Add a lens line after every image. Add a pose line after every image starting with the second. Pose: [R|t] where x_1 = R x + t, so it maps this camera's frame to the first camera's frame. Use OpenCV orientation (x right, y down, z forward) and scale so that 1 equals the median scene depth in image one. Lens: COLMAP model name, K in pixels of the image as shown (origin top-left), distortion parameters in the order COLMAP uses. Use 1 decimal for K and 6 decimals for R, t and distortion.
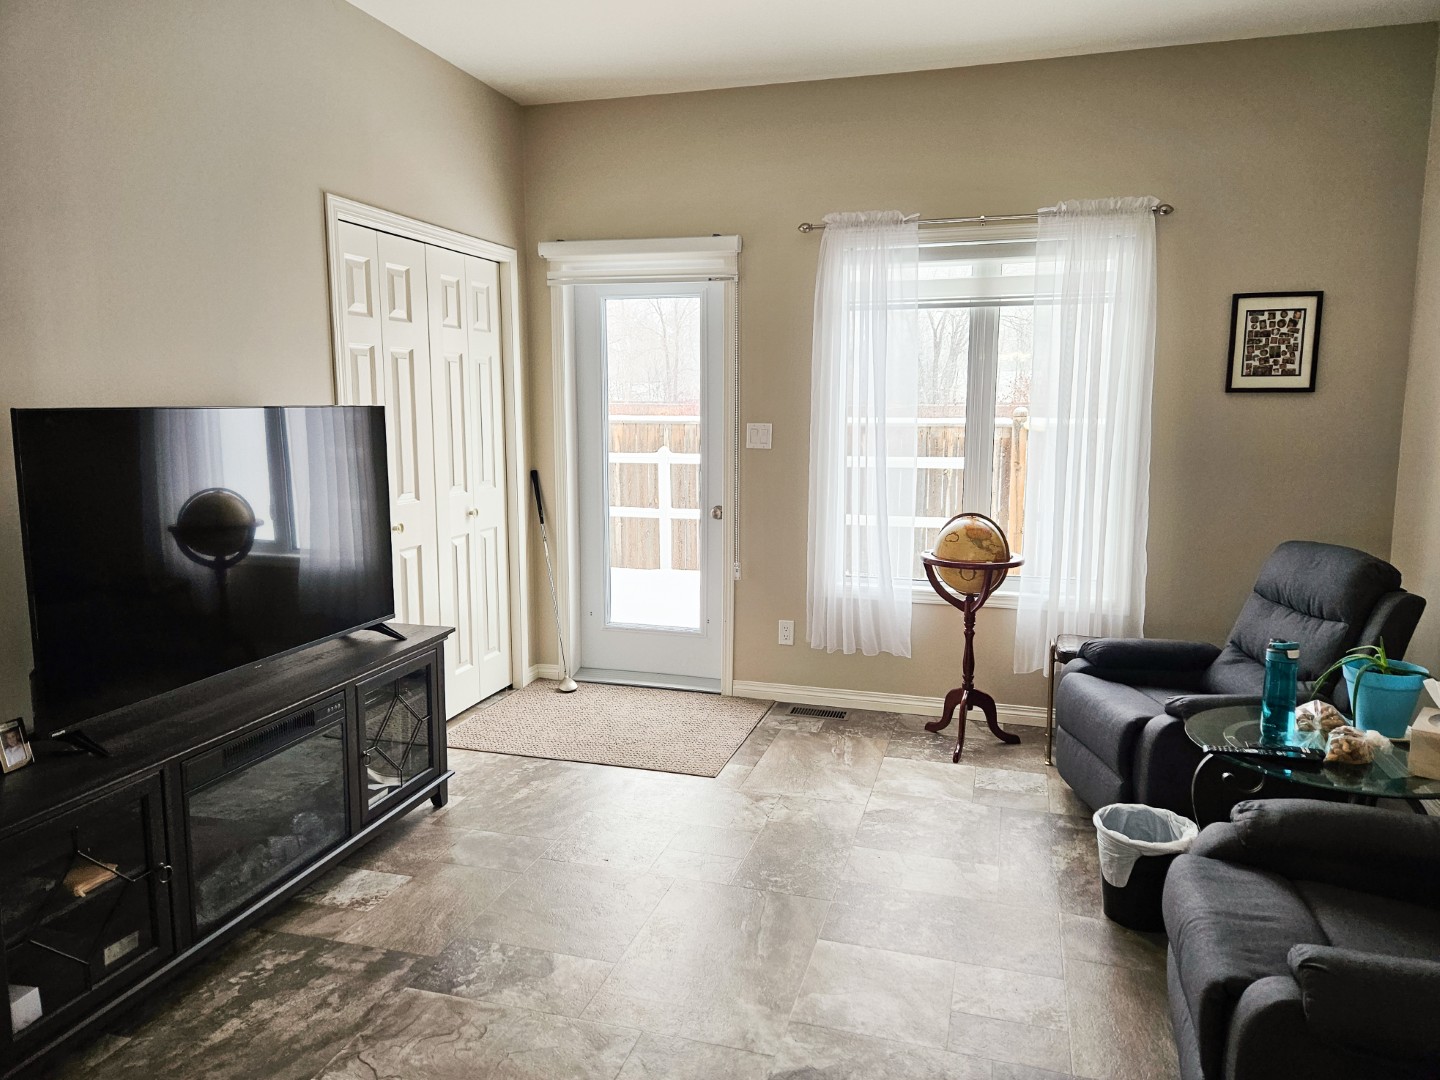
lens RADIAL K [[976.7, 0, 715.3], [0, 976.7, 535.0], [0, 0, 1]] dist [0.073584, -0.060671]
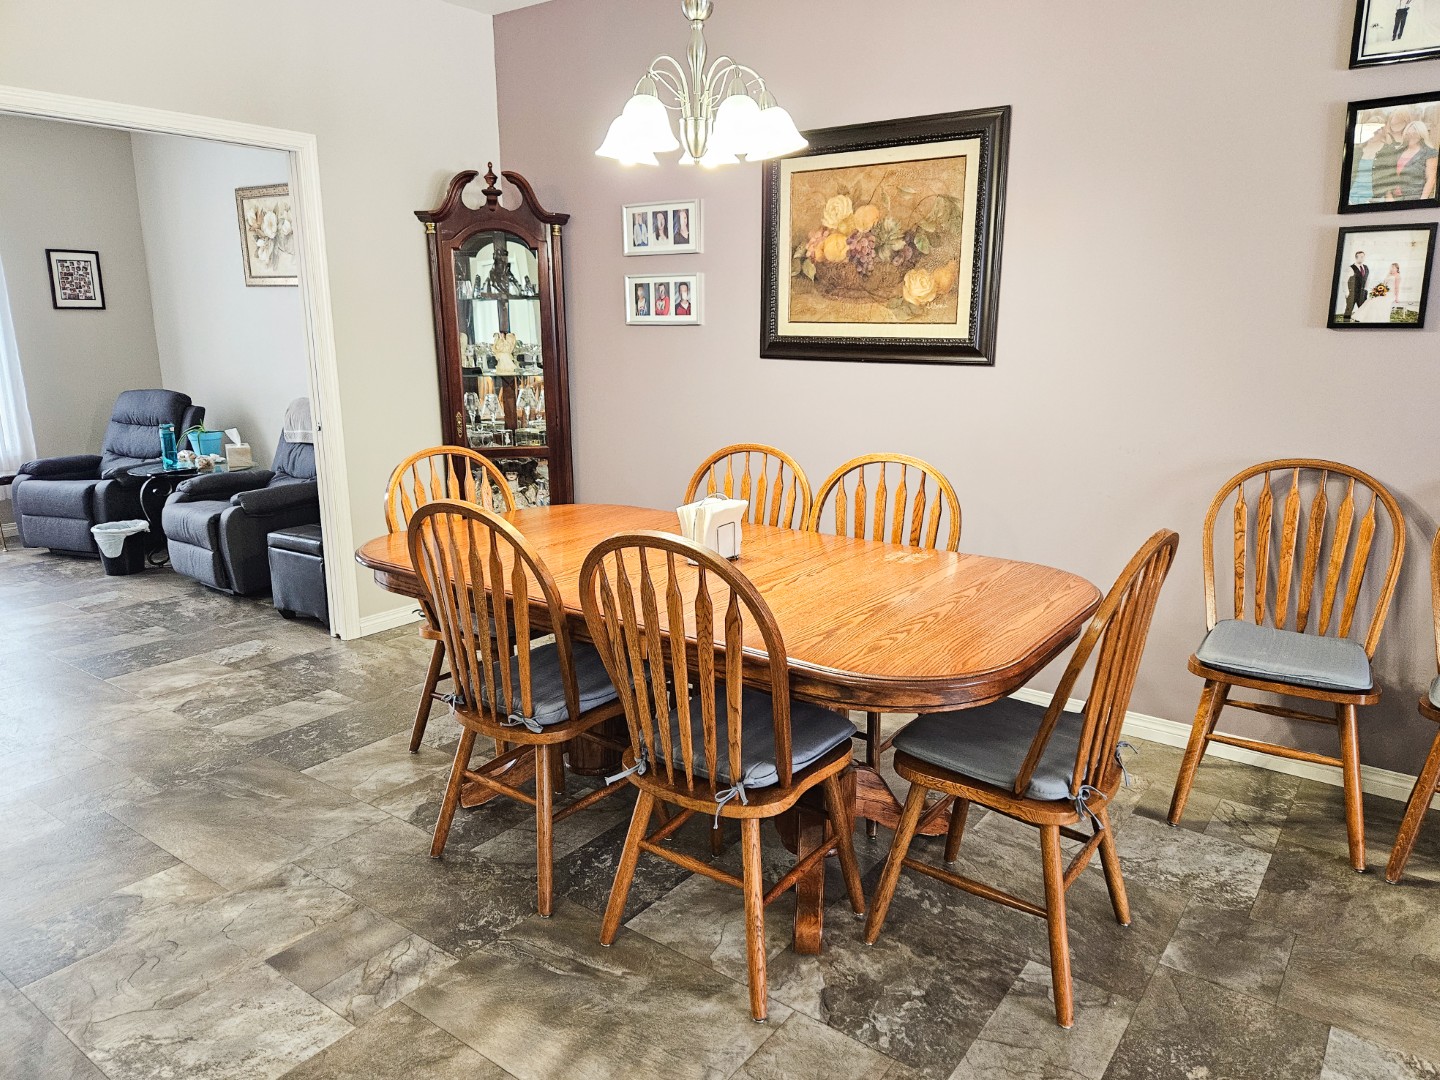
lens RADIAL K [[976.7, 0, 722.3], [0, 976.7, 527.7], [0, 0, 1]] dist [0.073584, -0.060671]
pose [[0.335124, -0.197144, 0.921317, -0.717313], [0.129792, 0.978200, 0.162105, 0.087212], [-0.933191, 0.065255, 0.353407, -0.600028]]
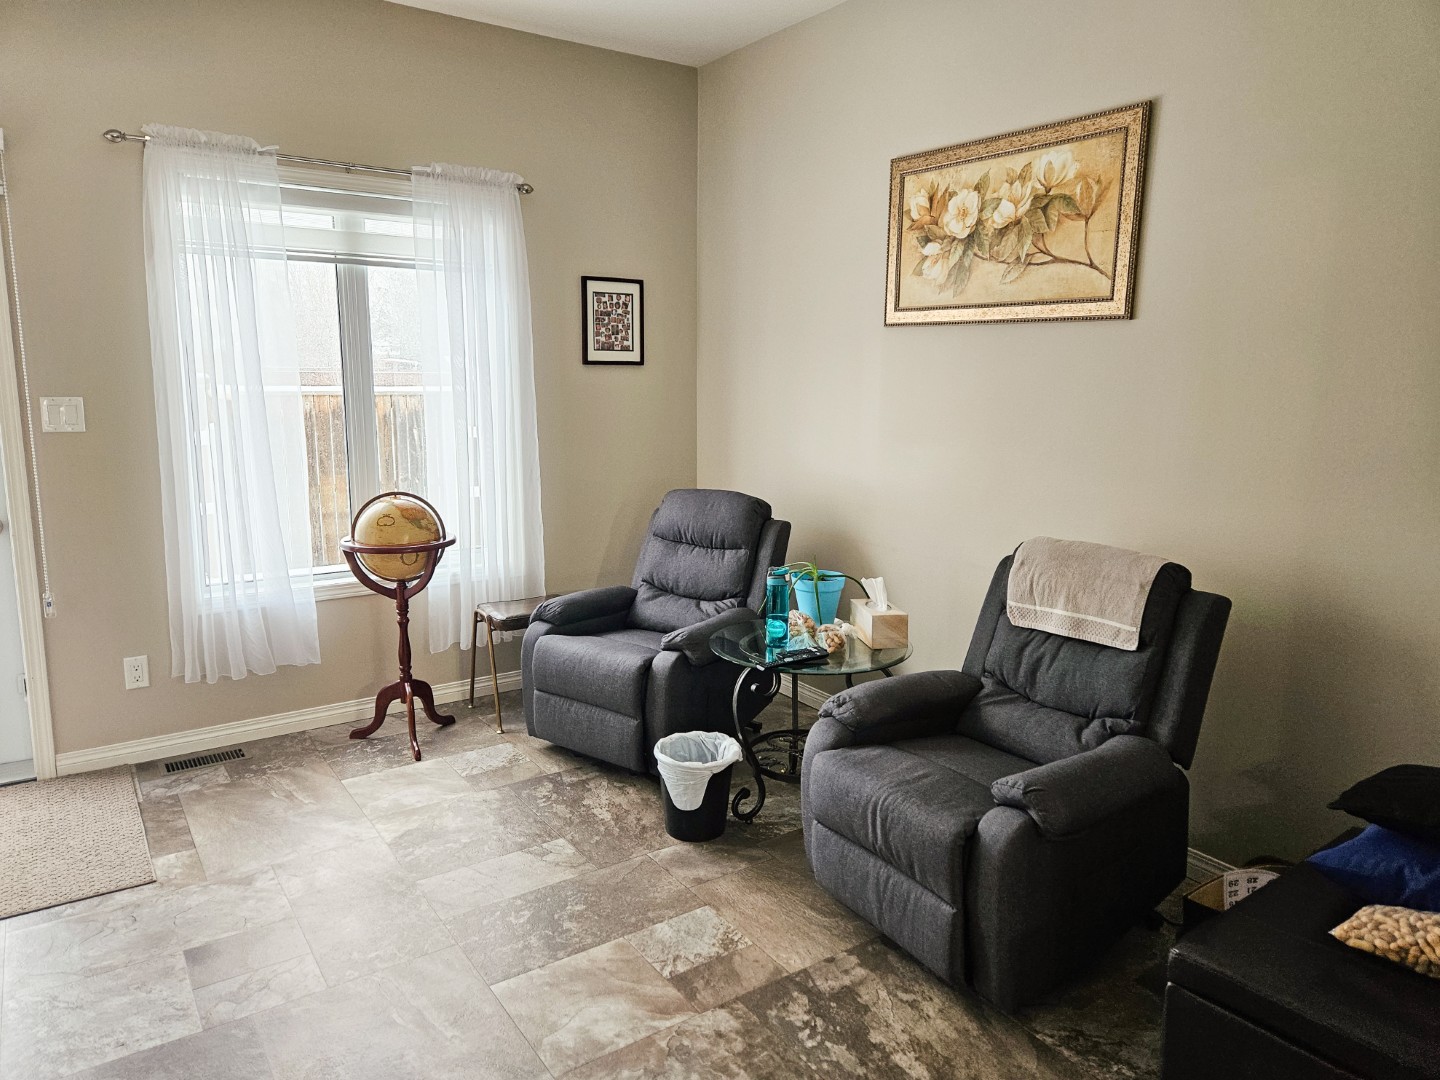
lens RADIAL K [[976.7, 0, 723.3], [0, 976.7, 532.6], [0, 0, 1]] dist [0.073584, -0.060671]
pose [[0.625826, -0.126743, 0.769596, -0.267774], [0.101563, 0.991550, 0.080707, -0.028611], [-0.773322, 0.027654, 0.633410, 0.182305]]
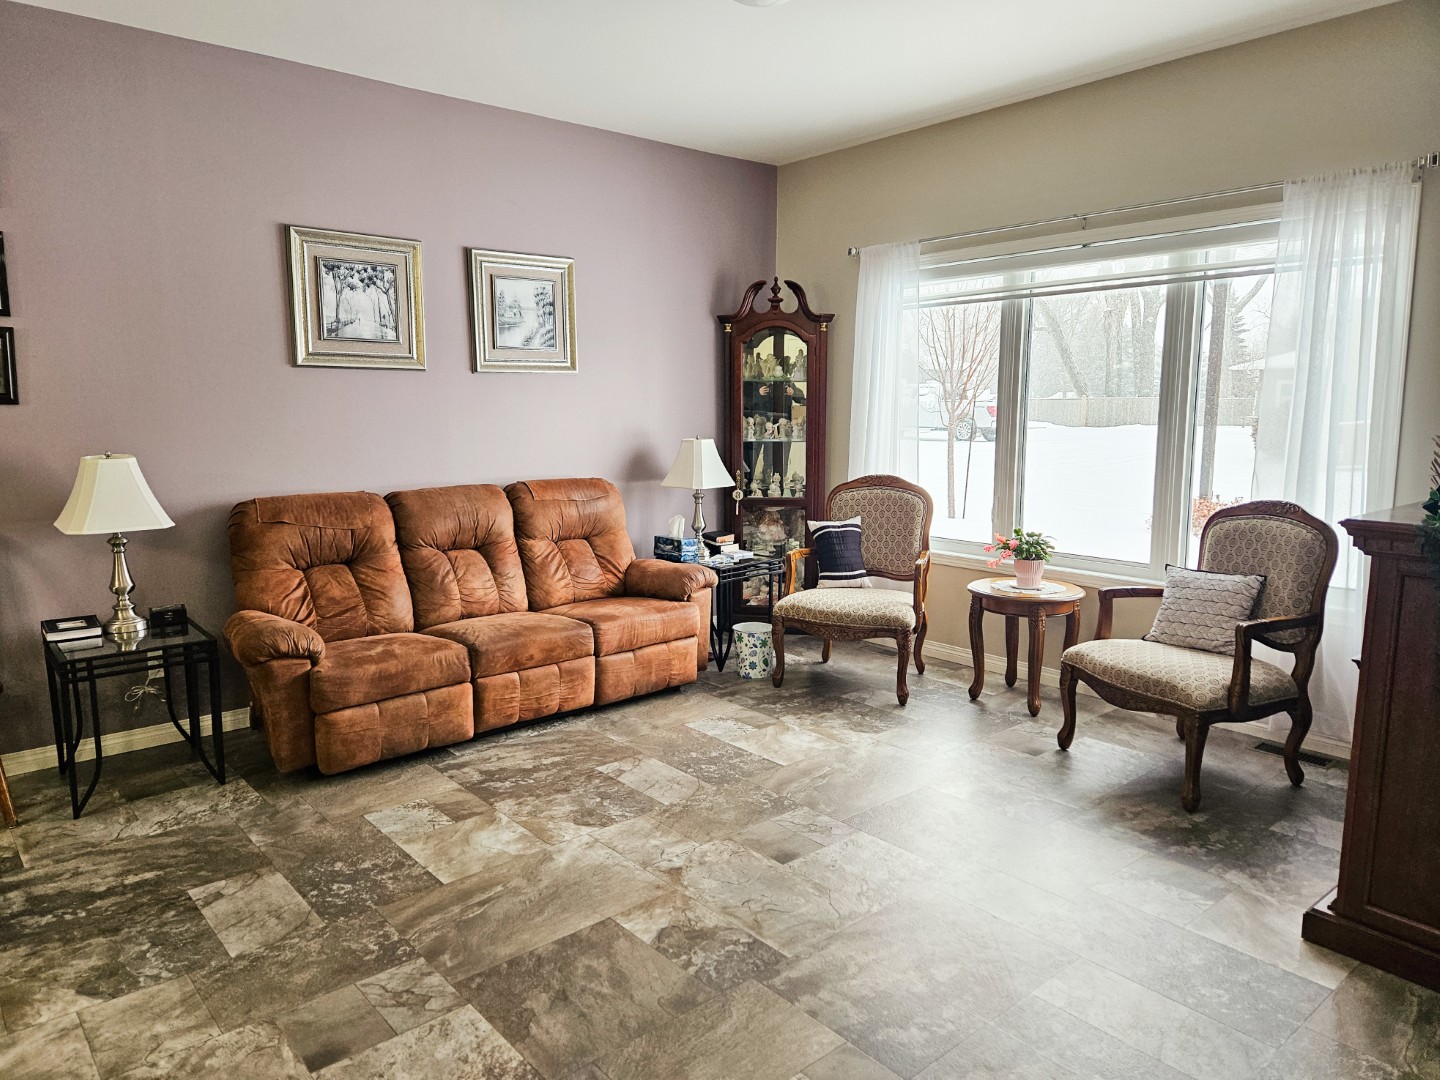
lens RADIAL K [[976.7, 0, 708.6], [0, 976.7, 532.1], [0, 0, 1]] dist [0.073584, -0.060671]
pose [[-0.841714, -0.077770, 0.534294, -0.372032], [0.071802, 0.964659, 0.253528, -0.201395], [-0.535128, 0.251762, -0.806383, 1.452493]]
